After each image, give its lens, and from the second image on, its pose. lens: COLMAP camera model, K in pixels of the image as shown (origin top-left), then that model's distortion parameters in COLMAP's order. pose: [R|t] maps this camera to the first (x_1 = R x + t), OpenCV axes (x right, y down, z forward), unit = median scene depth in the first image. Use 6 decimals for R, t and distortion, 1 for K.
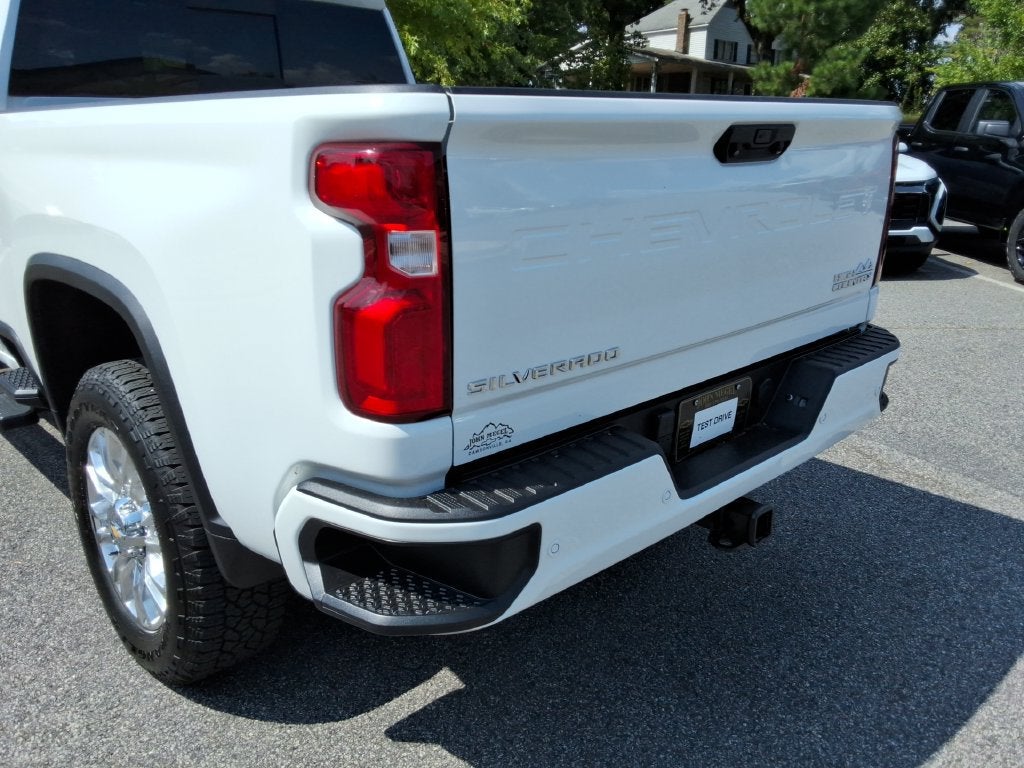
lens RADIAL K [[821.6, 0, 516.4], [0, 821.6, 369.2], [0, 0, 1]] dist [0.111778, -0.170413]
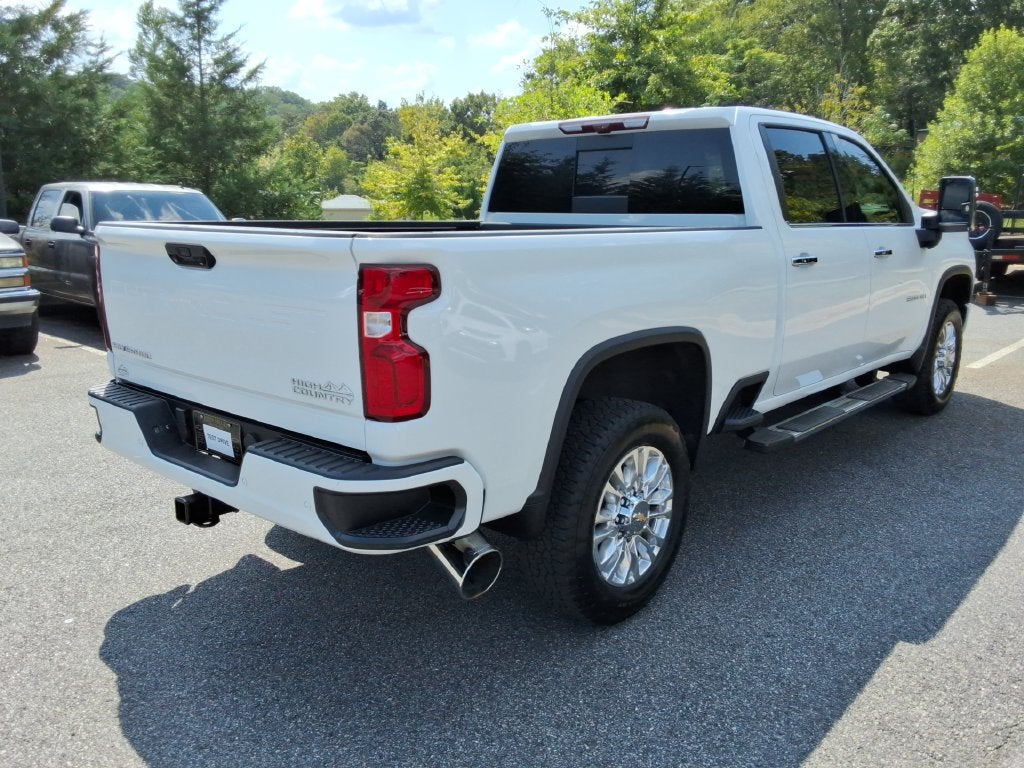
lens RADIAL K [[821.9, 0, 514.3], [0, 821.9, 370.2], [0, 0, 1]] dist [0.099790, -0.170208]
pose [[0.080428, 0.195534, -0.977393, 1.077057], [-0.279486, 0.945658, 0.166187, -0.282548], [0.956775, 0.259801, 0.130706, 0.812156]]
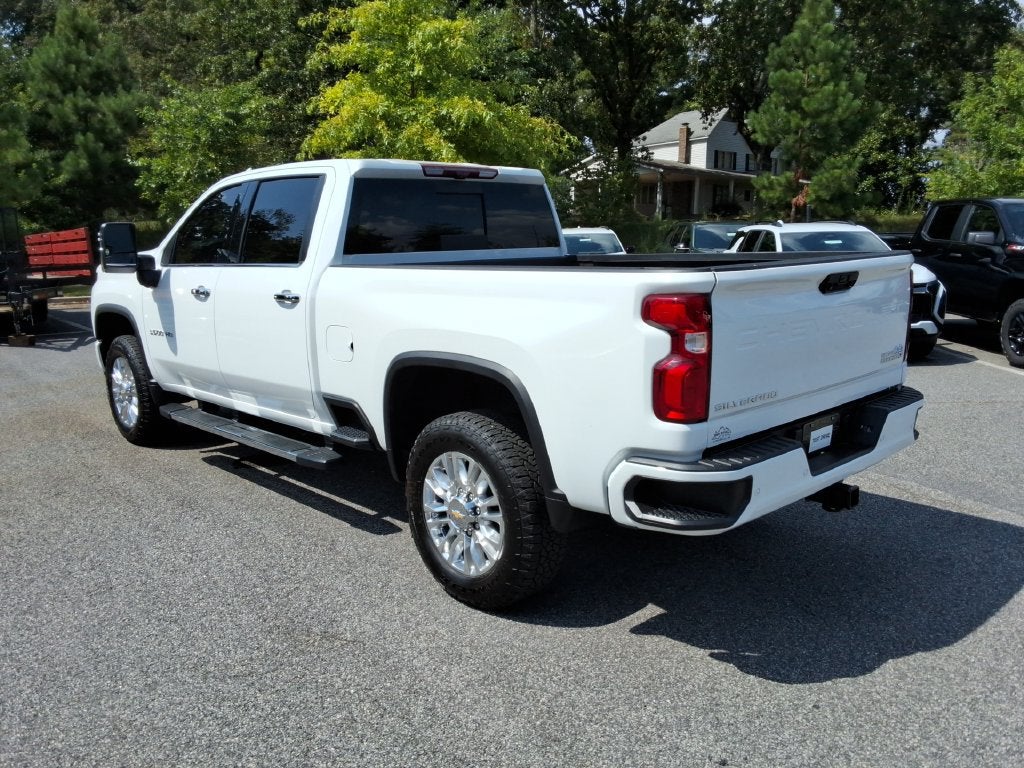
lens RADIAL K [[821.6, 0, 516.4], [0, 821.6, 369.2], [0, 0, 1]] dist [0.111778, -0.170413]
pose [[0.999764, -0.020067, -0.008356, -0.238786], [0.018941, 0.992826, -0.118059, 0.071821], [0.010665, 0.117873, 0.992971, -0.471298]]
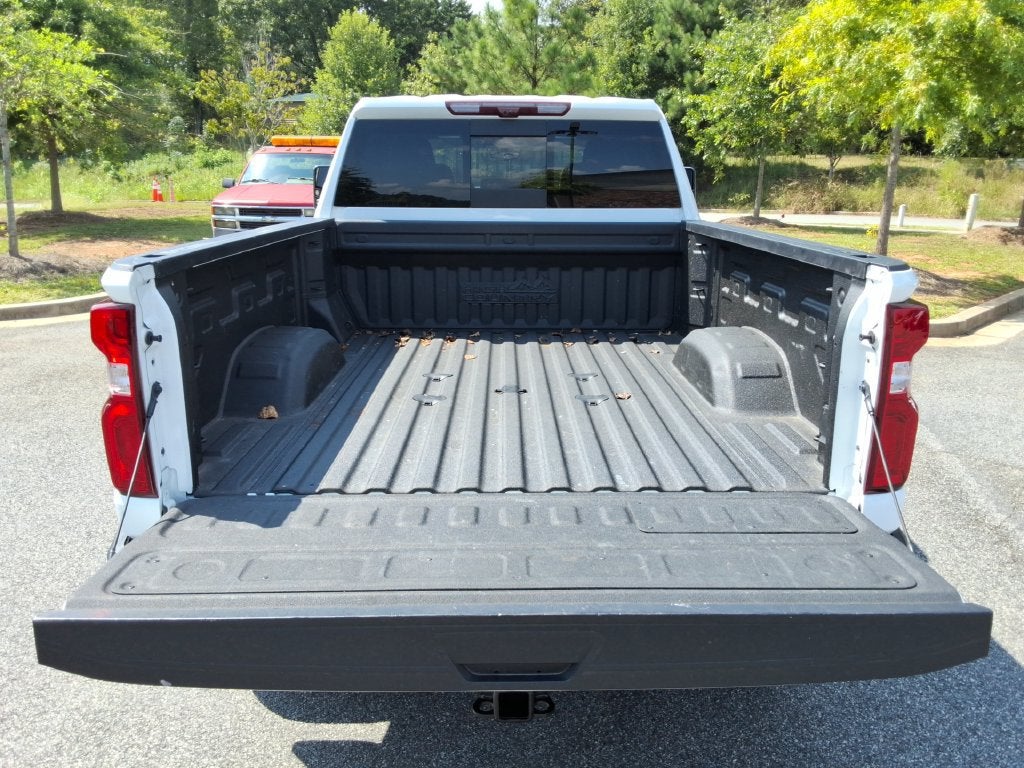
lens RADIAL K [[828.1, 0, 518.6], [0, 828.1, 367.1], [0, 0, 1]] dist [0.077810, -0.118620]
pose [[0.732452, 0.157372, -0.662381, 0.543718], [-0.192794, 0.981038, 0.019891, -0.130903], [0.652951, 0.113134, 0.748903, 0.152070]]
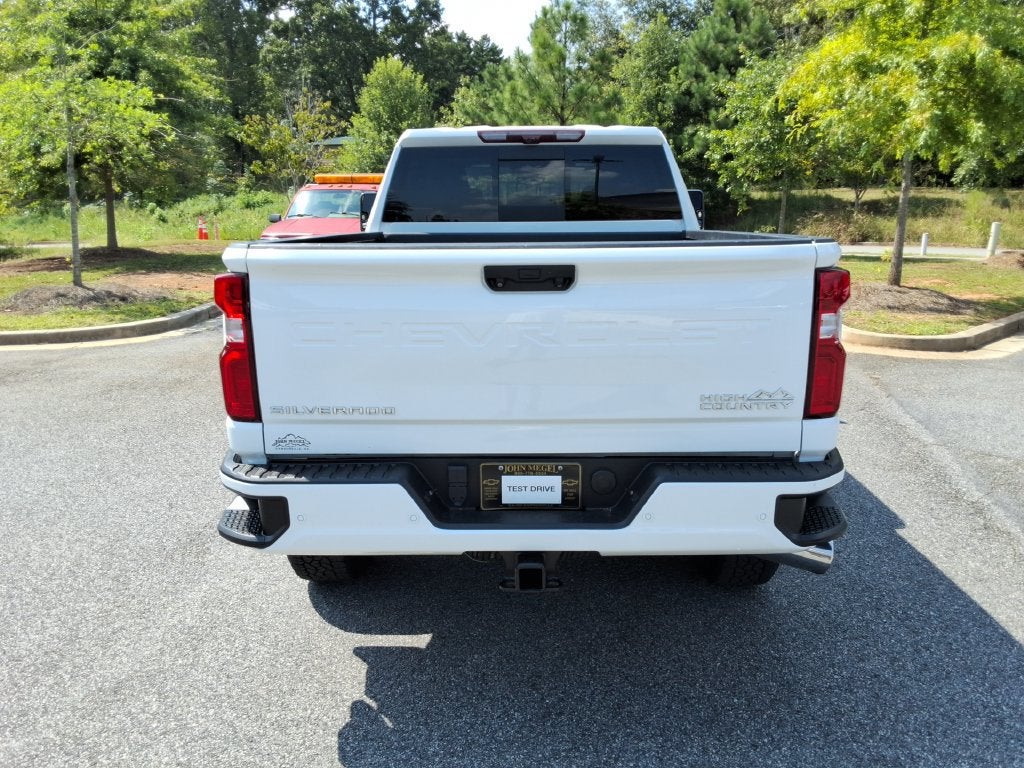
lens RADIAL K [[821.6, 0, 516.4], [0, 821.6, 369.2], [0, 0, 1]] dist [0.111778, -0.170413]
pose [[0.705600, 0.127338, -0.697075, 0.684081], [-0.189702, 0.981760, -0.012680, -0.061375], [0.682745, 0.141183, 0.716886, 0.037838]]
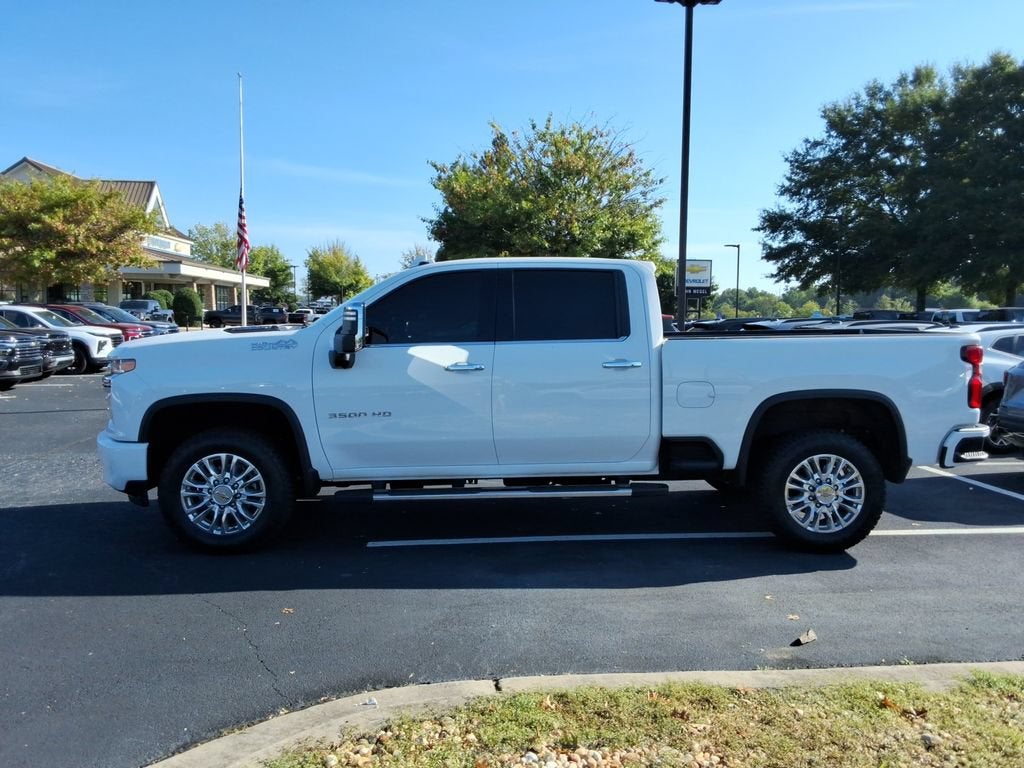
lens RADIAL K [[826.5, 0, 513.4], [0, 826.5, 365.4], [0, 0, 1]] dist [0.089592, -0.113591]
pose [[0.665043, -0.051121, 0.745053, -2.149541], [0.212876, 0.969241, -0.123512, -0.053473], [-0.715822, 0.240745, 0.655470, -0.074437]]
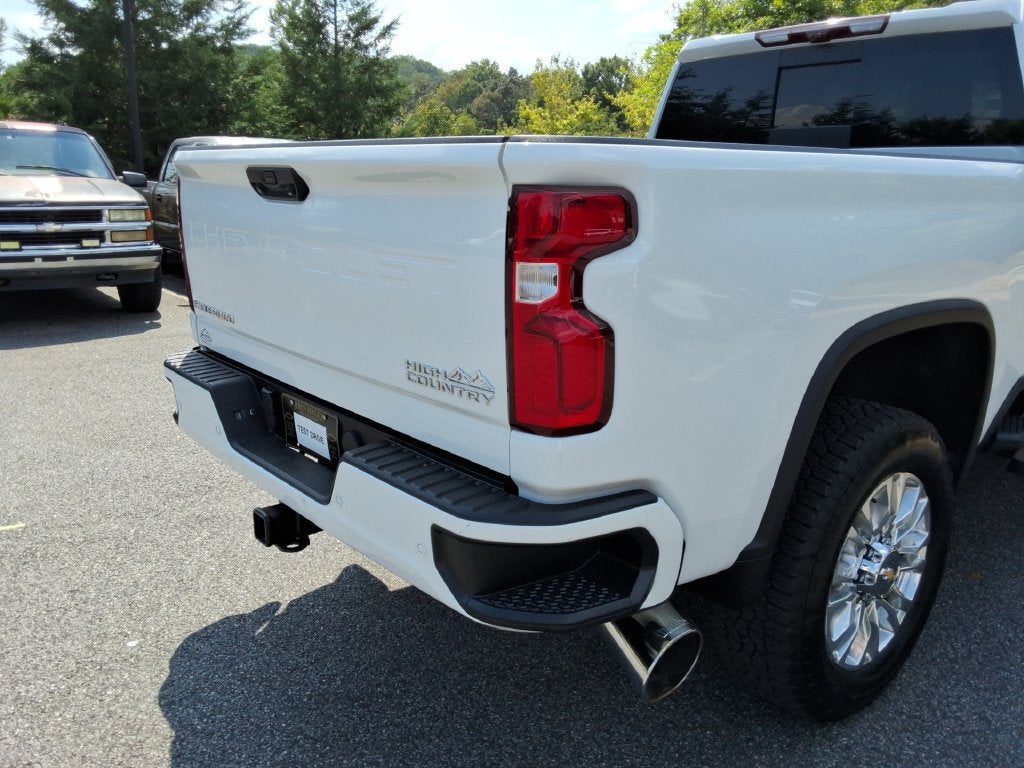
lens RADIAL K [[821.6, 0, 516.4], [0, 821.6, 369.2], [0, 0, 1]] dist [0.111778, -0.170413]
pose [[-0.066190, 0.229636, -0.971023, 0.807153], [-0.285981, 0.927965, 0.238947, -0.228057], [0.955946, 0.293511, 0.004250, 0.782635]]
